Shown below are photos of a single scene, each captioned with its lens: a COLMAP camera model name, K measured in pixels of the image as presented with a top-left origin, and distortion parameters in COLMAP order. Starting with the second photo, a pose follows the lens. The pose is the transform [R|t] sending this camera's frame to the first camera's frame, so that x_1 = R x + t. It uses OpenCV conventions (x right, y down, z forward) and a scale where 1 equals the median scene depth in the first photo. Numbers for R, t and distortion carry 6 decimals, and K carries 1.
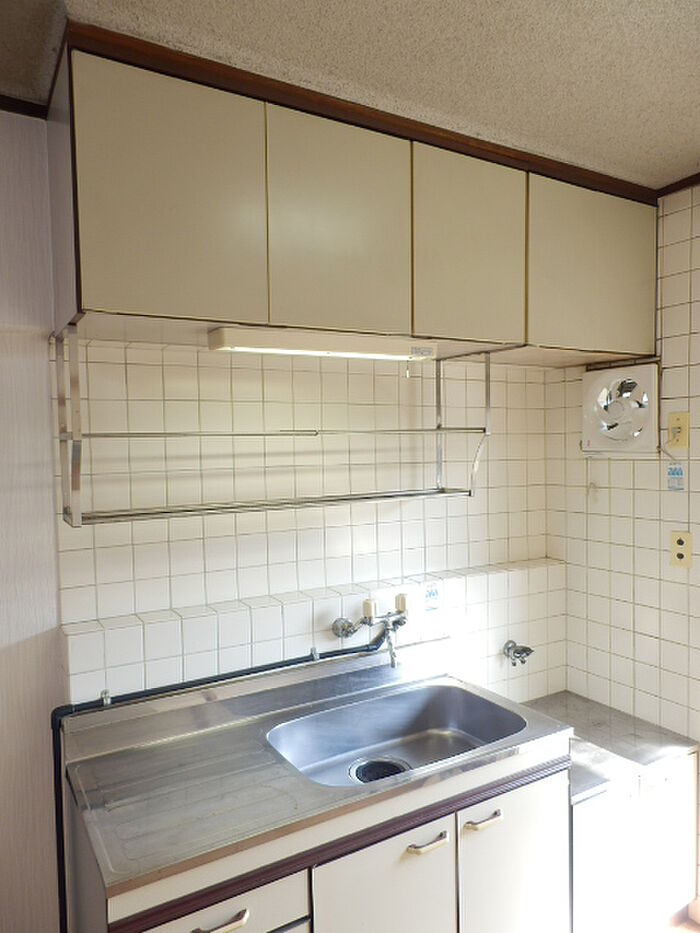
lens RADIAL K [[654.0, 0, 351.6], [0, 654.0, 472.2], [0, 0, 1]] dist [0.004122, 0.009515]
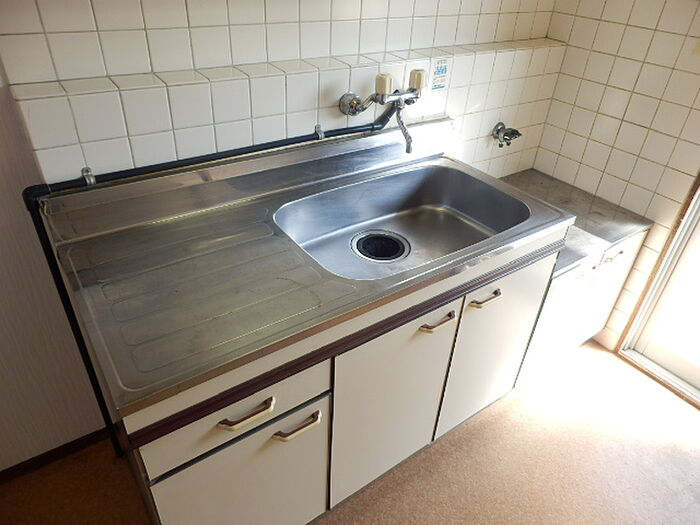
lens RADIAL K [[490.7, 0, 350.0], [0, 490.7, 262.5], [0, 0, 1]] dist [0.004122, 0.009515]
pose [[0.995404, 0.019036, 0.093855, -0.074820], [-0.066078, 0.845894, 0.529242, 0.061671], [-0.069316, -0.533011, 0.843264, 0.306205]]
